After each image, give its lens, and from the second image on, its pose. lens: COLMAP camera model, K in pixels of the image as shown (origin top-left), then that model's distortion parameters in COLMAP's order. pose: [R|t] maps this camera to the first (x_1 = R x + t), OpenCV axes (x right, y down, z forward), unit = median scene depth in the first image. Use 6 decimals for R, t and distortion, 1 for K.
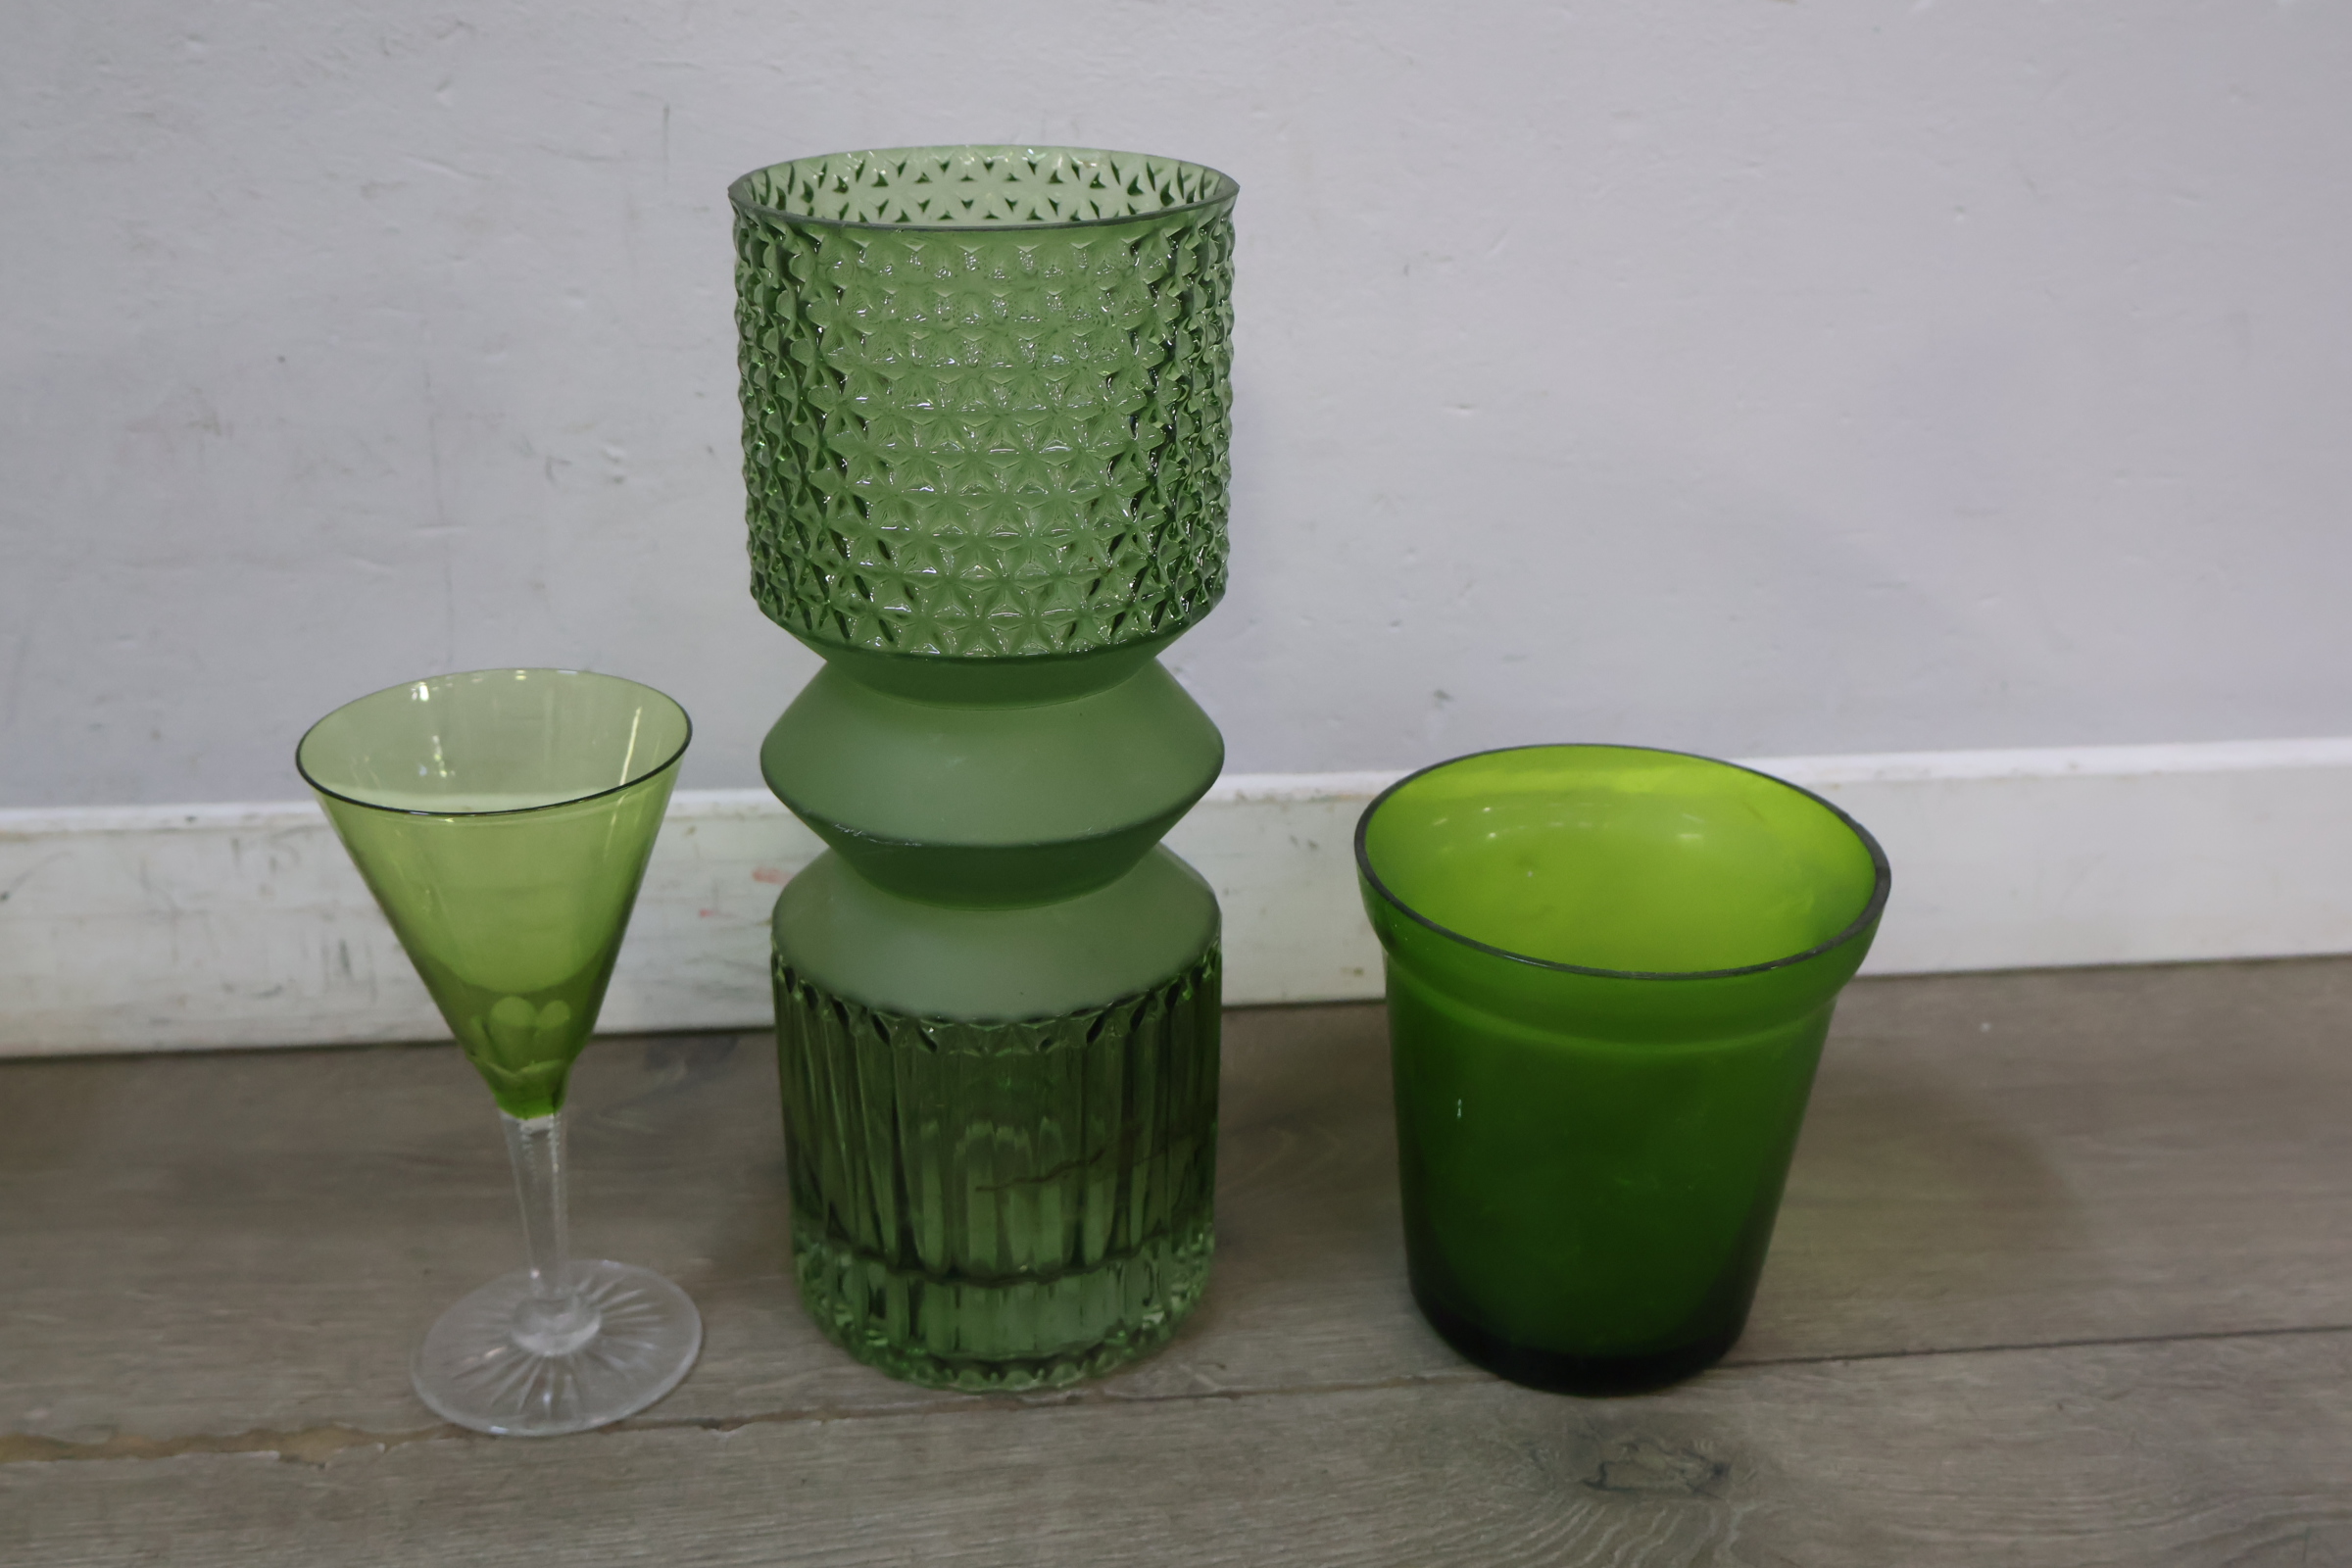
lens RADIAL K [[2502.7, 0, 1176.5], [0, 2502.7, 789.8], [0, 0, 1]] dist [0.006424, 0.015759]
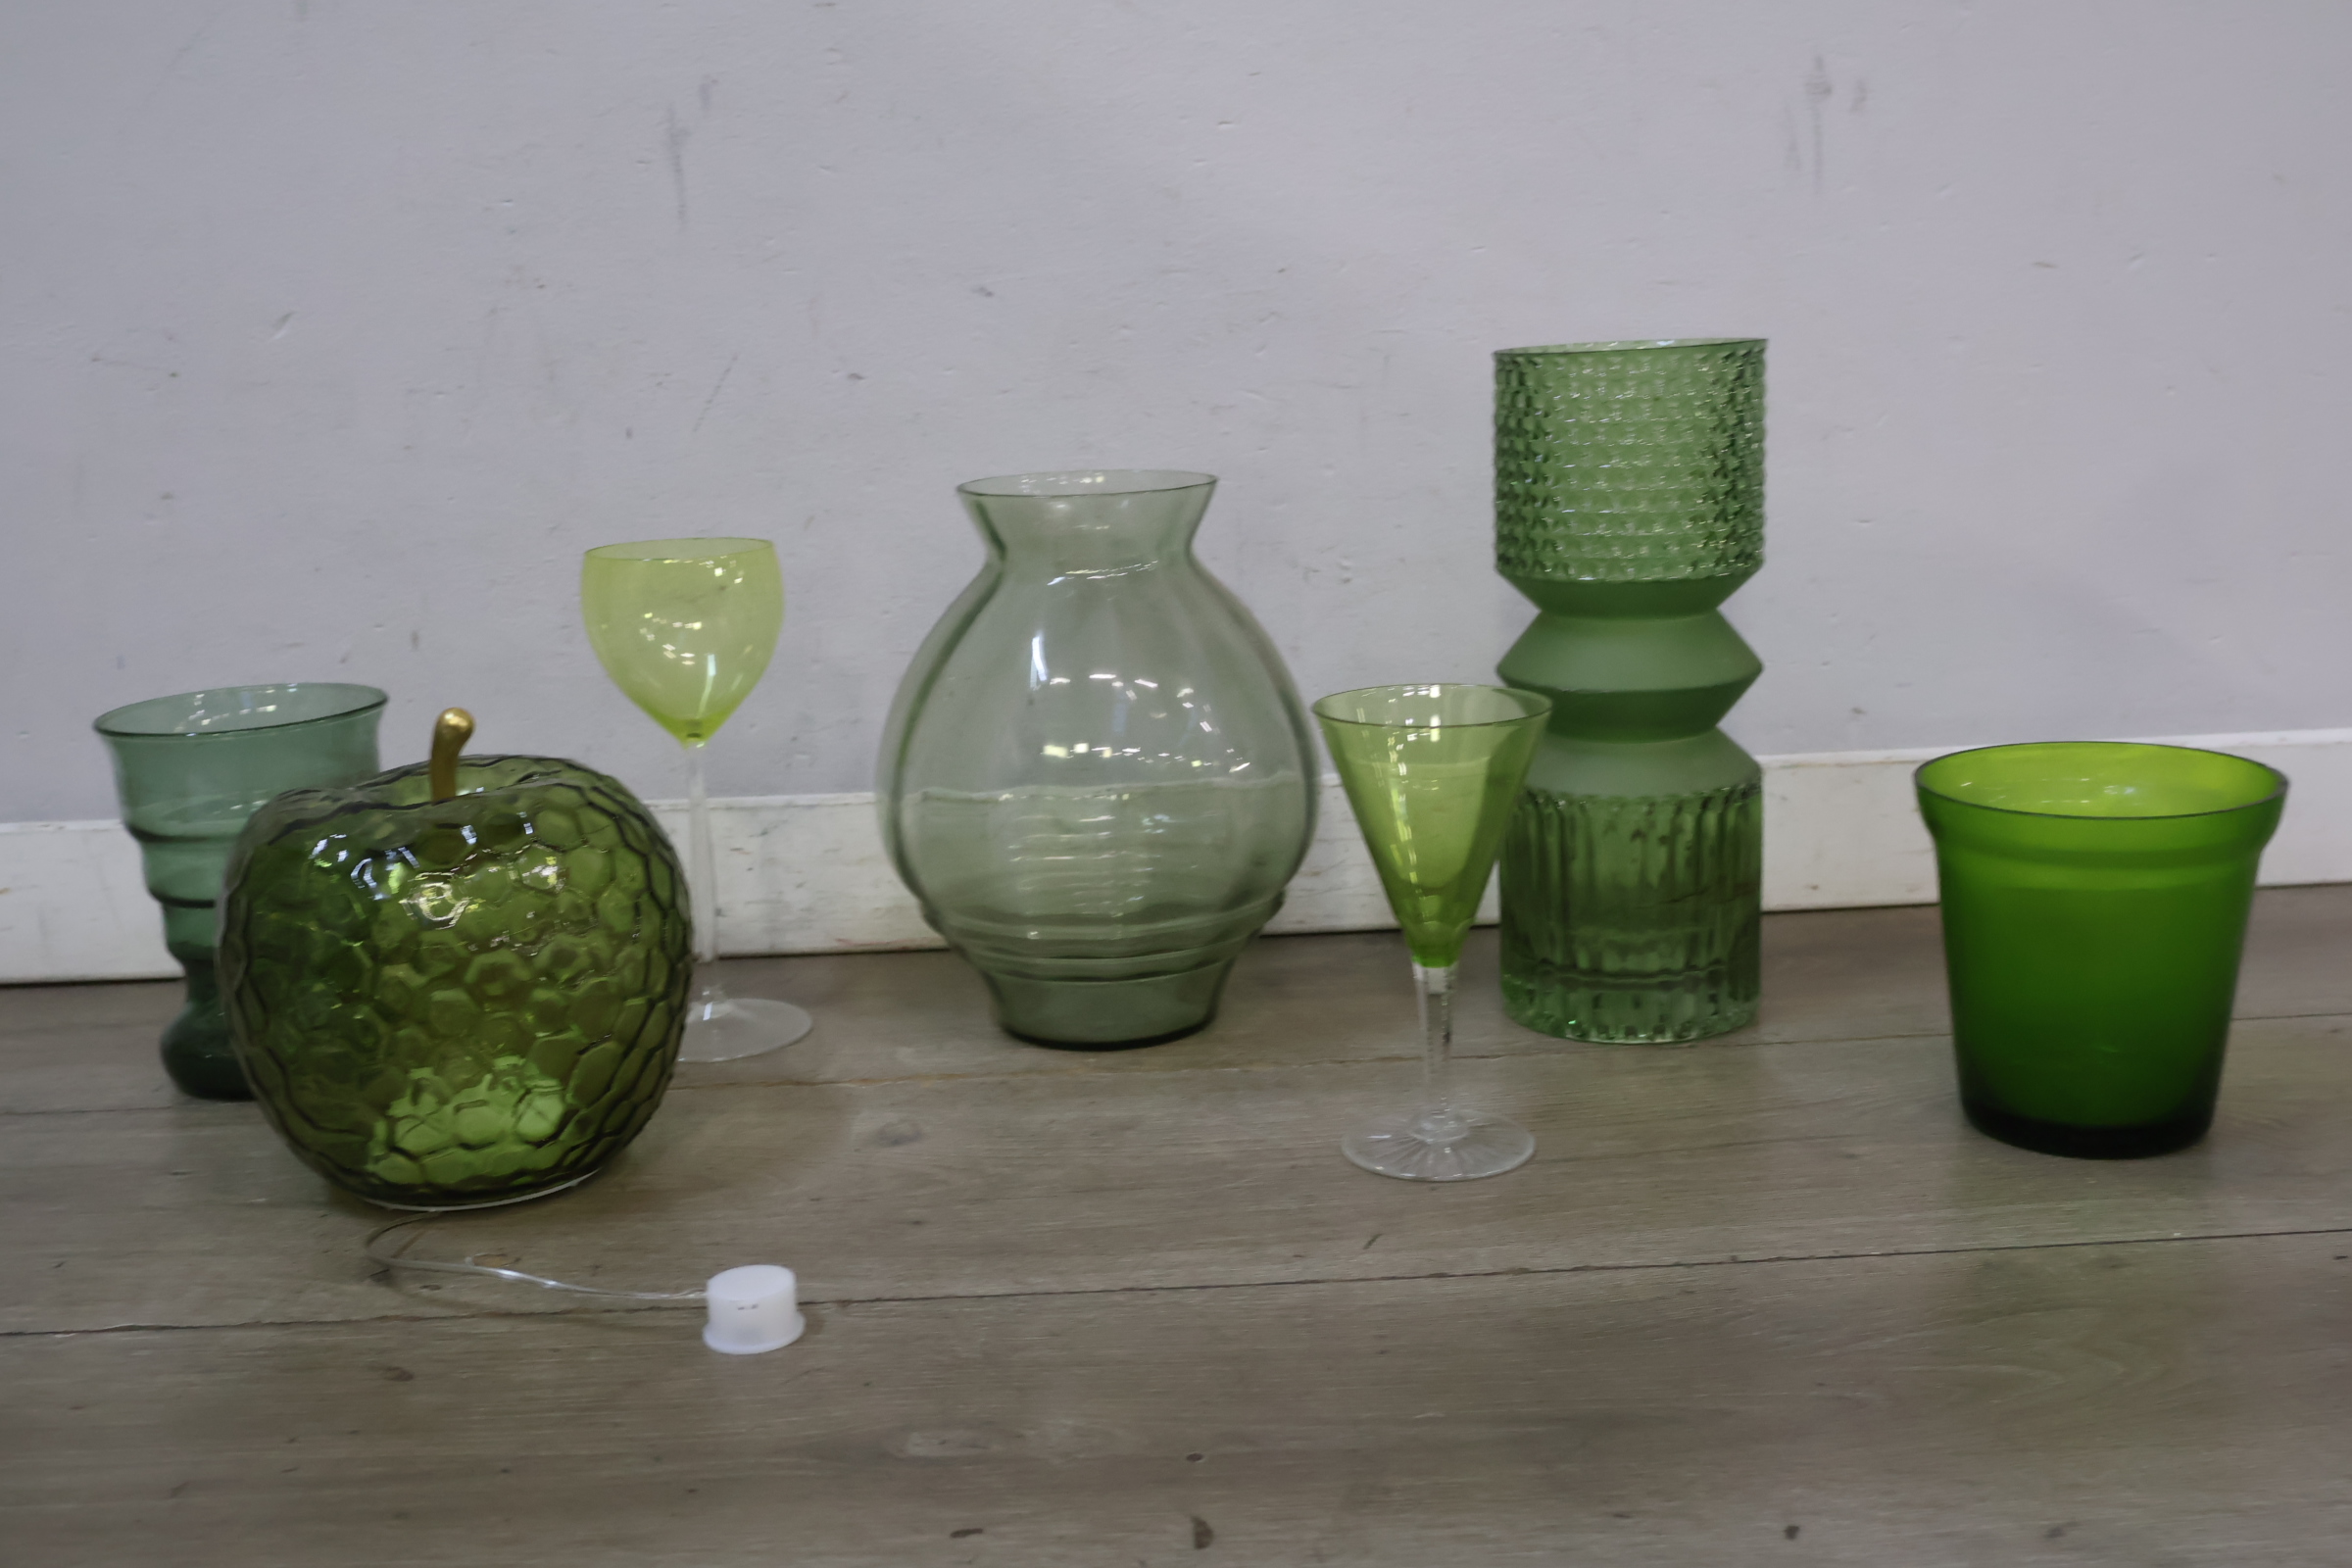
lens RADIAL K [[2469.2, 0, 1176.0], [0, 2469.2, 784.0], [0, 0, 1]] dist [0.009741, 0.002966]
pose [[0.995344, -0.034118, -0.090140, -0.231929], [0.014890, 0.978454, -0.205928, 0.410246], [0.095224, 0.203627, 0.974407, -0.686372]]
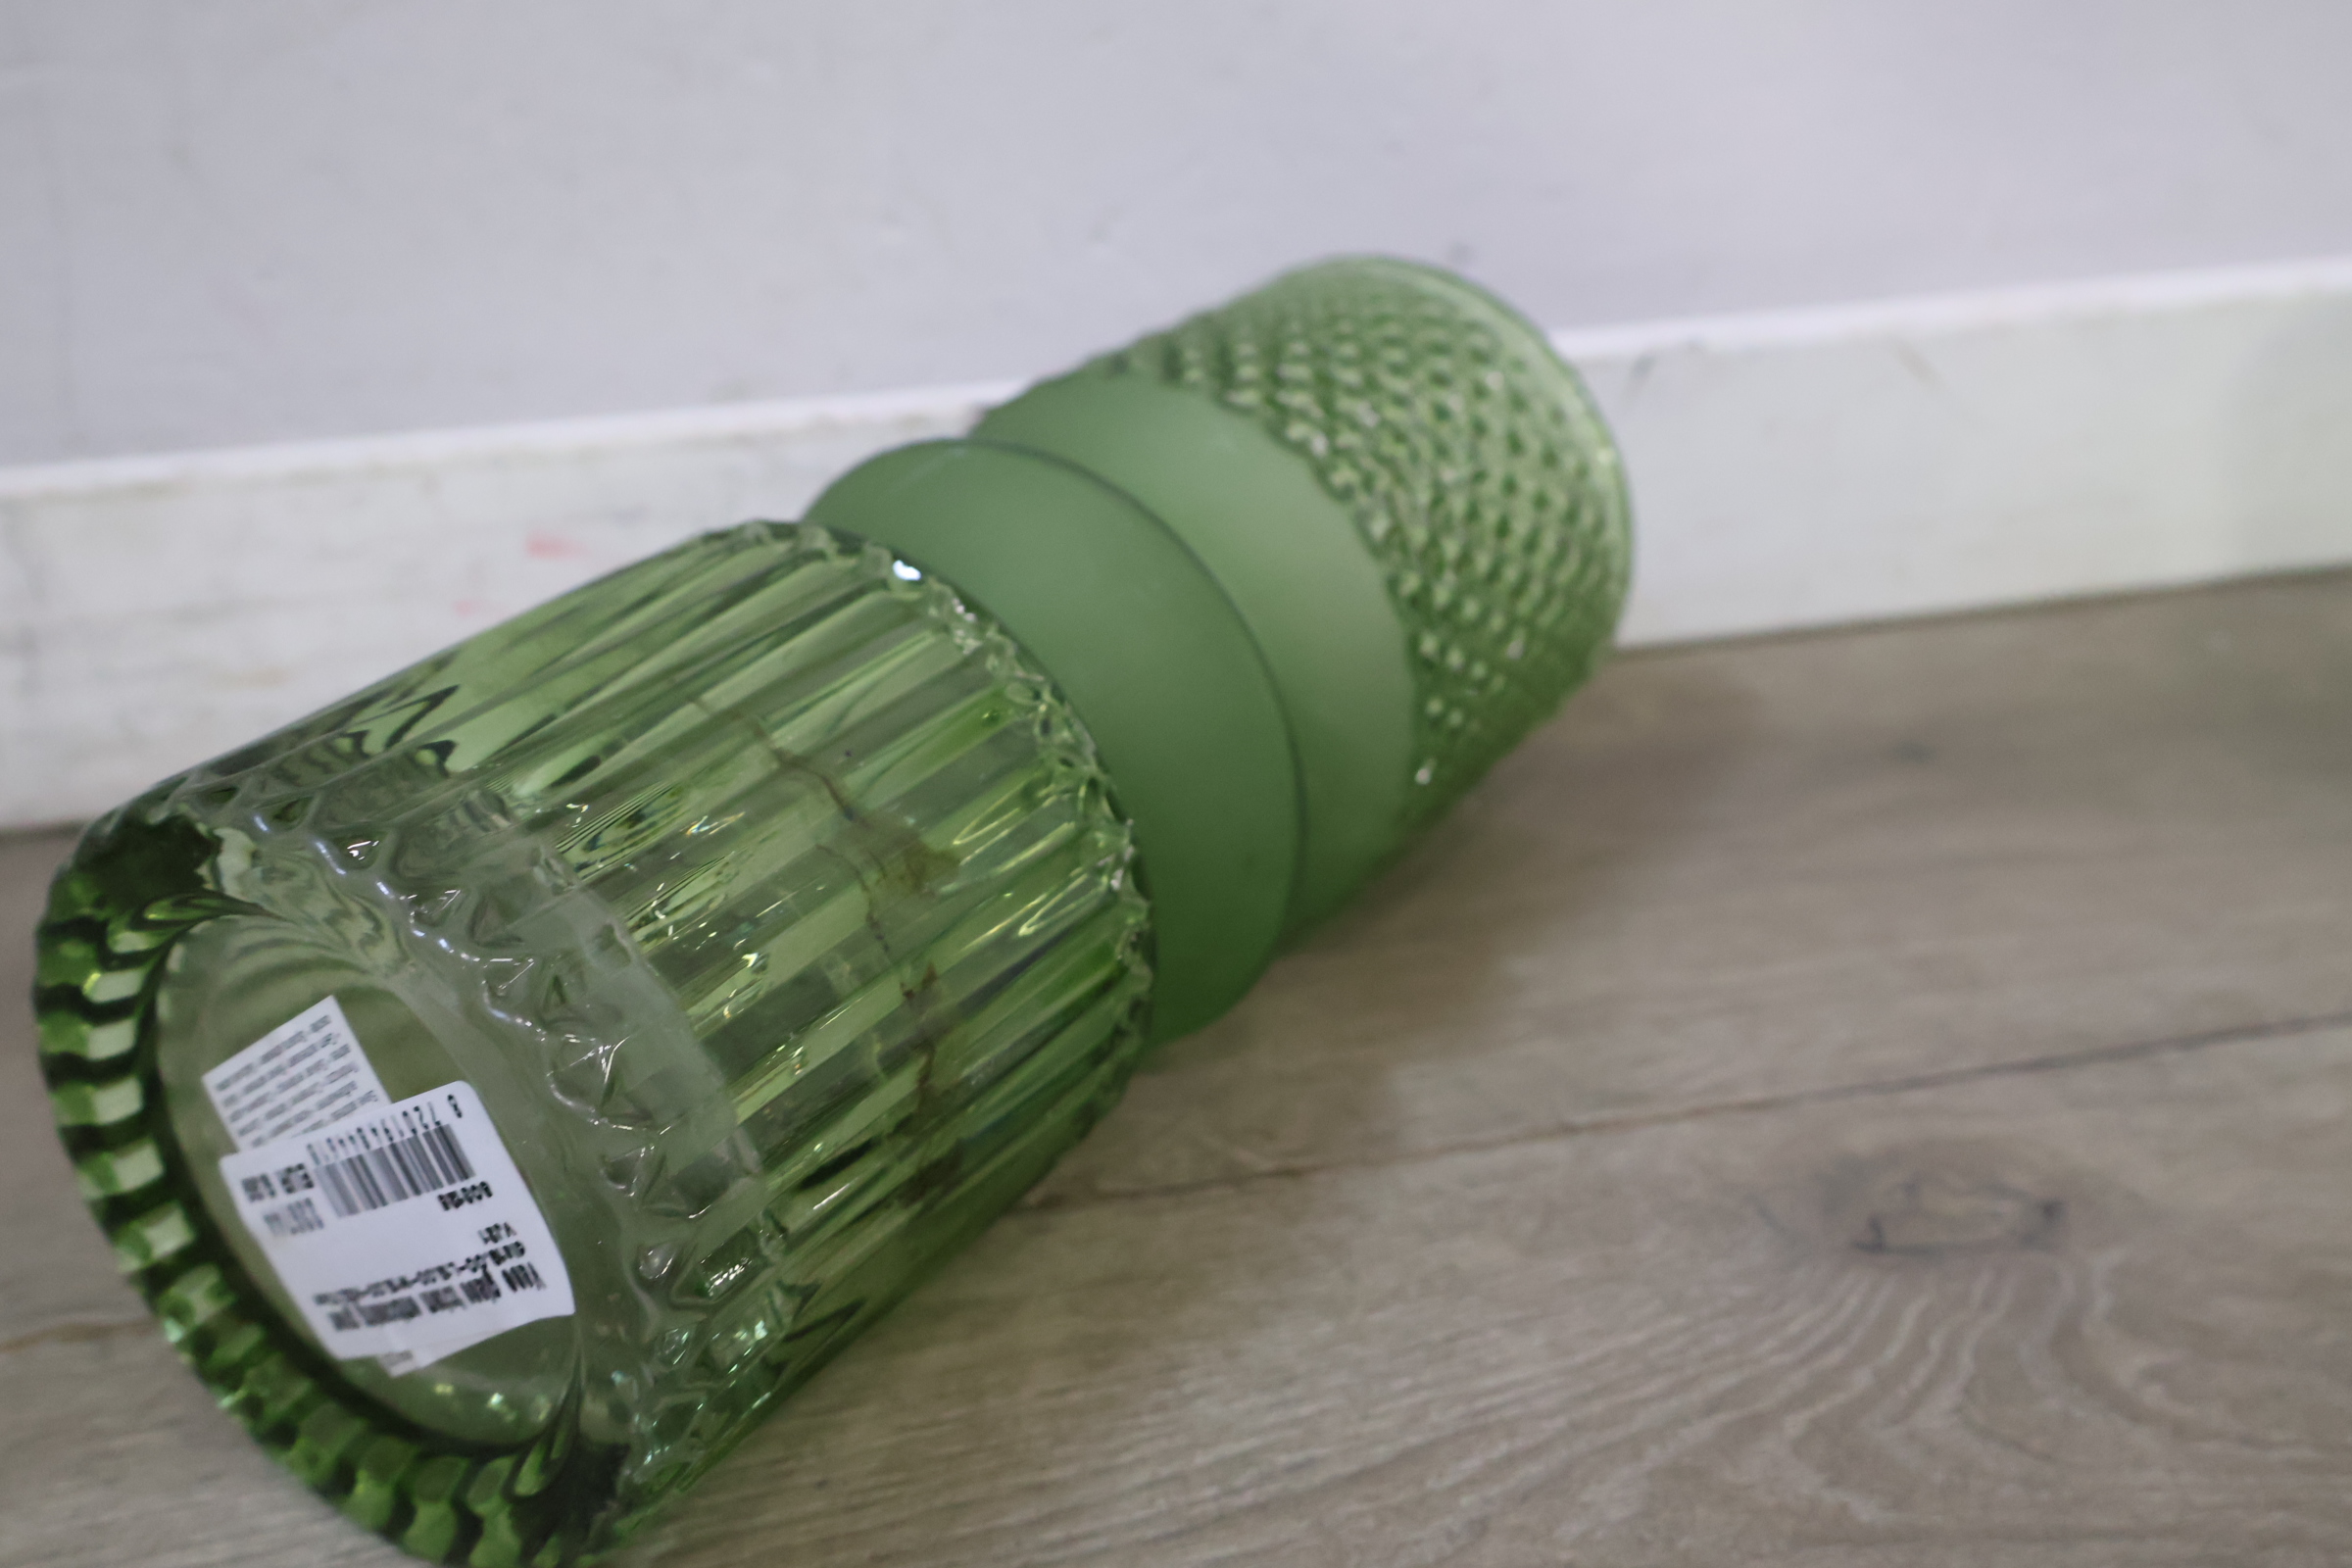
lens RADIAL K [[2469.2, 0, 1176.0], [0, 2469.2, 784.0], [0, 0, 1]] dist [0.009741, 0.002966]
pose [[0.995648, -0.082242, 0.043835, -0.028241], [0.081636, 0.996543, 0.015447, 0.128833], [-0.044954, -0.011802, 0.998919, 0.358720]]
